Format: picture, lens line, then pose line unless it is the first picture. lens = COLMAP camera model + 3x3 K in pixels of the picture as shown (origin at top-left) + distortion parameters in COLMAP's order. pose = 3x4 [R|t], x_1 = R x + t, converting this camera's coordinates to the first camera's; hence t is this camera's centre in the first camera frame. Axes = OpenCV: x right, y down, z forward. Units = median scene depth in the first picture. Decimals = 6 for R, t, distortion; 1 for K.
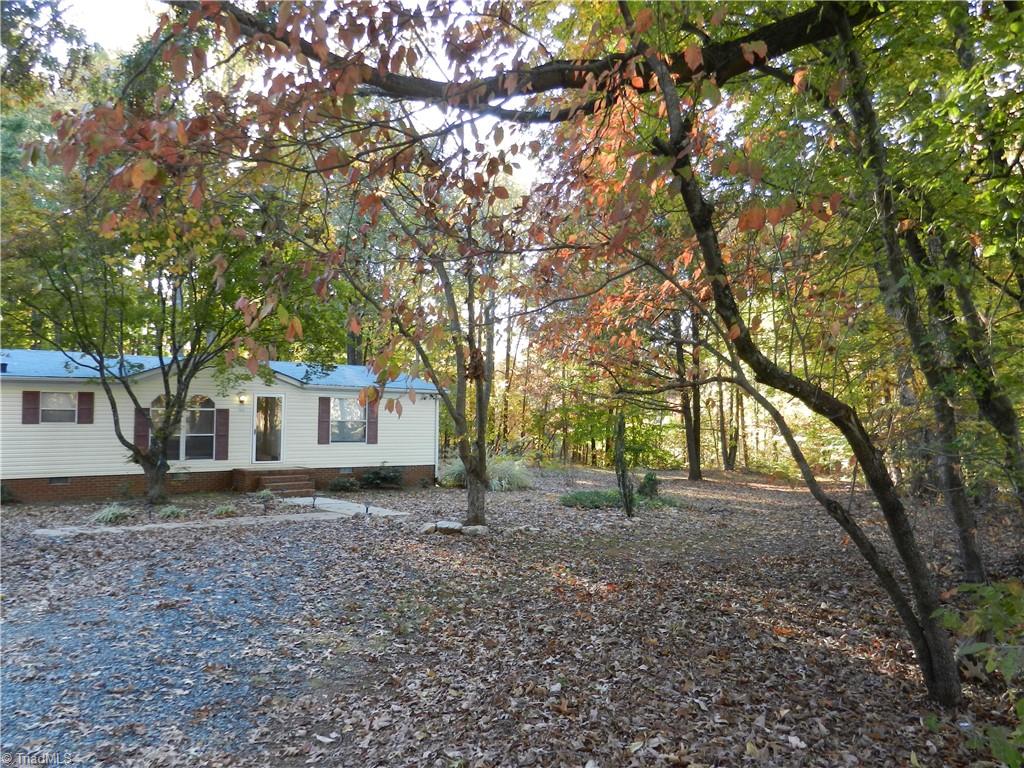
lens RADIAL K [[766.1, 0, 509.1], [0, 766.1, 381.0], [0, 0, 1]] dist [0.006304, 0.003780]
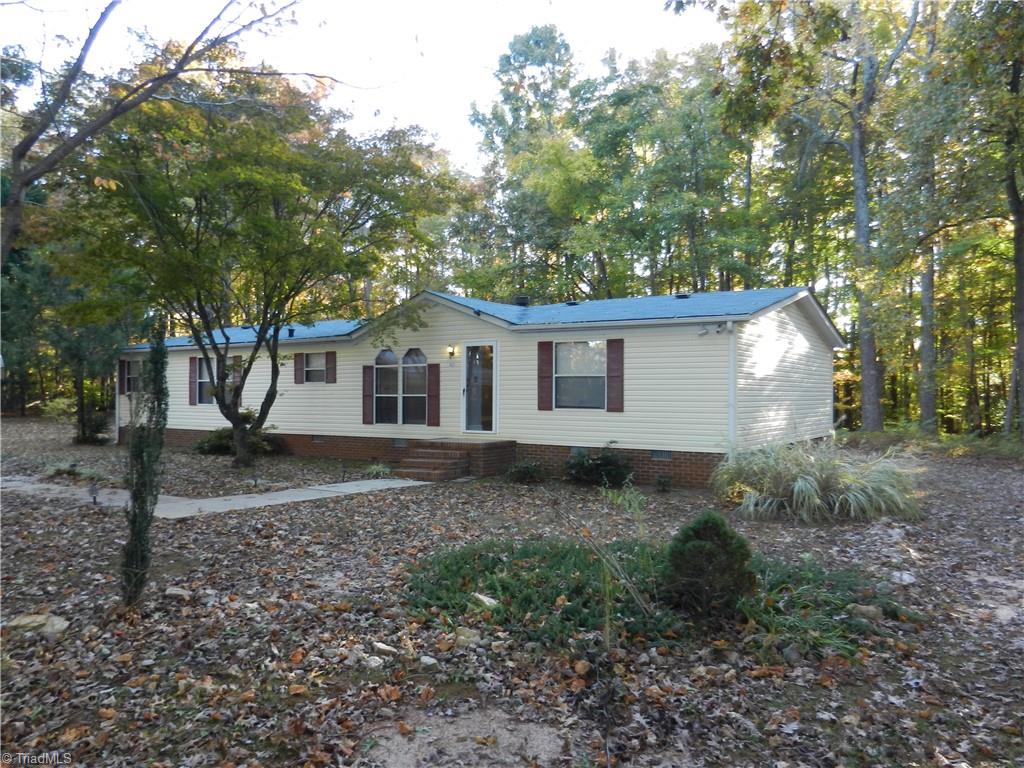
lens RADIAL K [[766.1, 0, 509.1], [0, 766.1, 381.0], [0, 0, 1]] dist [0.006304, 0.003780]
pose [[0.371379, -0.019179, -0.928283, 0.411567], [0.050101, 0.998744, -0.000591, 0.059225], [0.927129, -0.046288, 0.371873, 0.769763]]
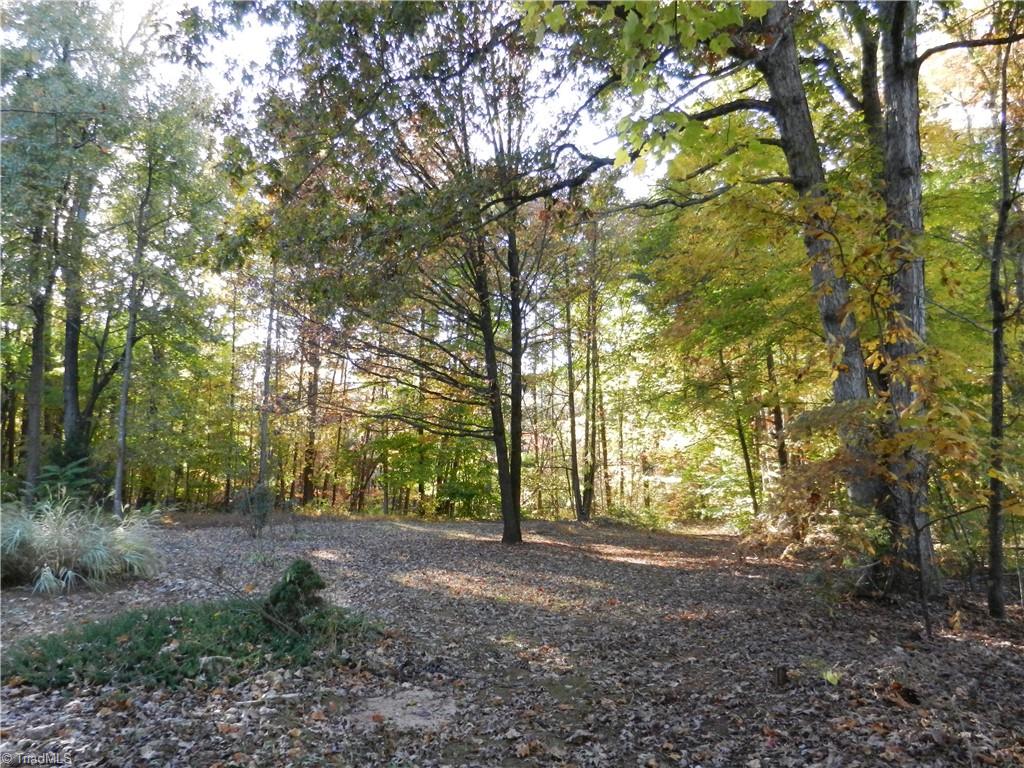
lens RADIAL K [[766.1, 0, 509.1], [0, 766.1, 381.0], [0, 0, 1]] dist [0.006304, 0.003780]
pose [[0.990172, 0.017230, 0.138790, 0.038235], [-0.009521, 0.998385, -0.056015, 0.007654], [-0.139531, 0.054143, 0.988736, 0.089953]]
